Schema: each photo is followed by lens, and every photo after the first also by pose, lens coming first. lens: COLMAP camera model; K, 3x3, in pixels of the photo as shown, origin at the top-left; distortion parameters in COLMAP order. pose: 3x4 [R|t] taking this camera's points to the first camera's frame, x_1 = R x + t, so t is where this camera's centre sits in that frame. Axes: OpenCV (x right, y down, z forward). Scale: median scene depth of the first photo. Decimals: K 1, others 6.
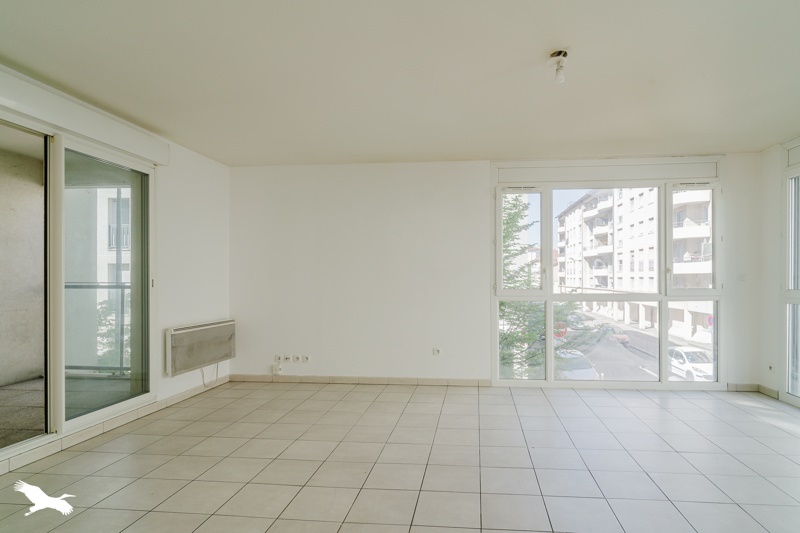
lens RADIAL K [[431.8, 0, 424.5], [0, 431.8, 276.9], [0, 0, 1]] dist [-0.002195, -0.002686]
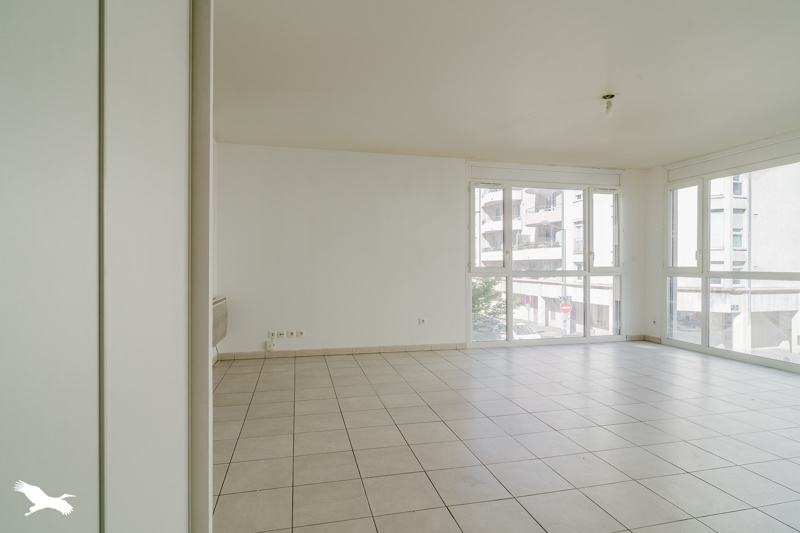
lens RADIAL K [[431.8, 0, 389.6], [0, 431.8, 263.5], [0, 0, 1]] dist [-0.002195, -0.002686]
pose [[0.946872, 0.005266, 0.321568, -0.432572], [-0.006445, 0.999976, 0.002604, 0.016859], [-0.321546, -0.004538, 0.946883, -0.061709]]
